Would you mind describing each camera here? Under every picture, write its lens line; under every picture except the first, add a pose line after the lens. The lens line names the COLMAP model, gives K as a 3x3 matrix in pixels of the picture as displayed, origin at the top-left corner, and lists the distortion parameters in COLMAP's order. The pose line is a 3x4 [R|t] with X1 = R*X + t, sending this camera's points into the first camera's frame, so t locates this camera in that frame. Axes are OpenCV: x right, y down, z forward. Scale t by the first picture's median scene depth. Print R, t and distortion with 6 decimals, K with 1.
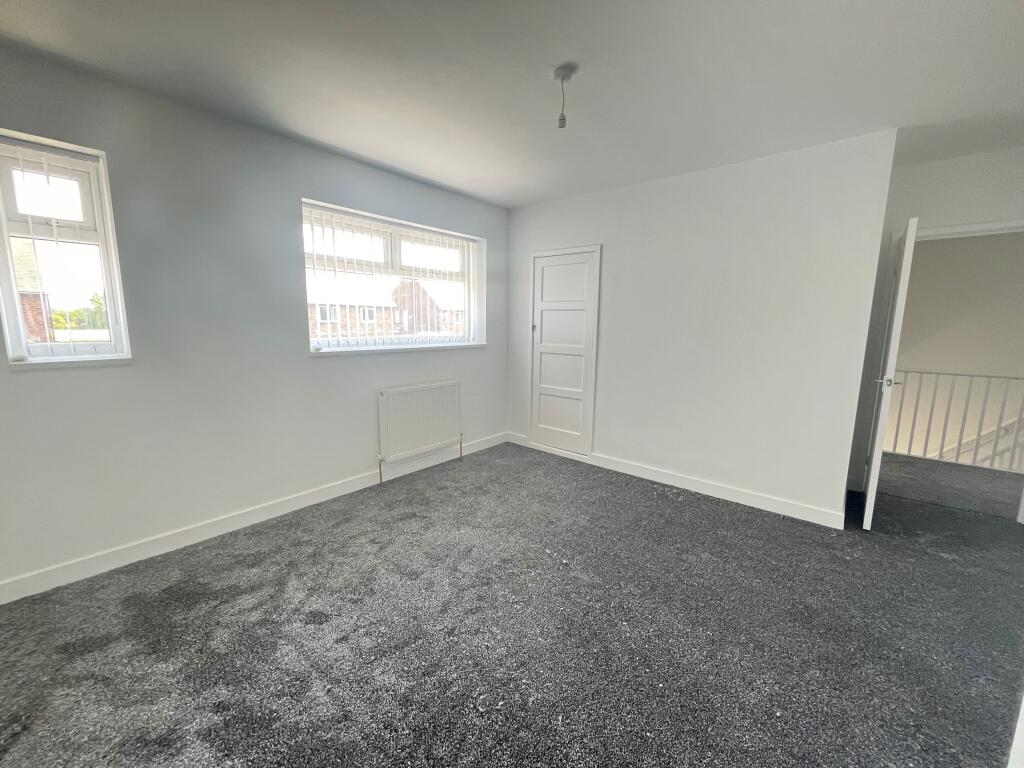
lens RADIAL K [[412.0, 0, 512.0], [0, 412.0, 384.0], [0, 0, 1]] dist [-0.002987, -0.000234]
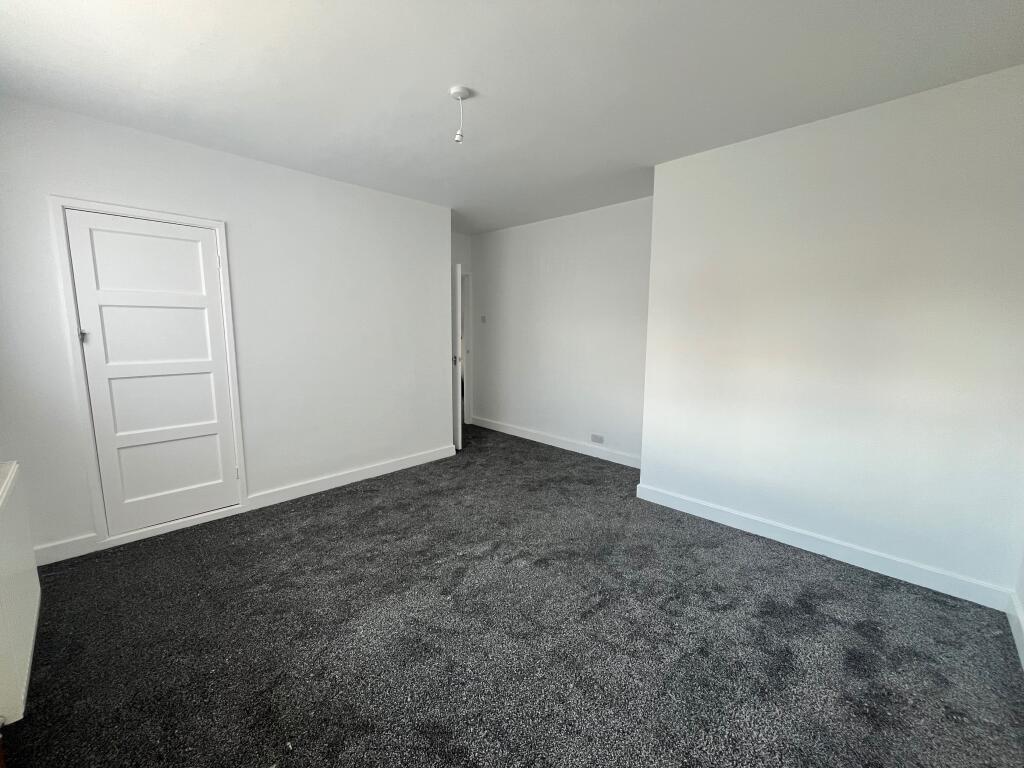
lens RADIAL K [[412.0, 0, 512.0], [0, 412.0, 384.0], [0, 0, 1]] dist [-0.002987, -0.000234]
pose [[0.071694, -0.156956, 0.985000, -0.488857], [0.143111, 0.978942, 0.145575, -0.077429], [-0.987106, 0.130528, 0.092646, 0.417388]]
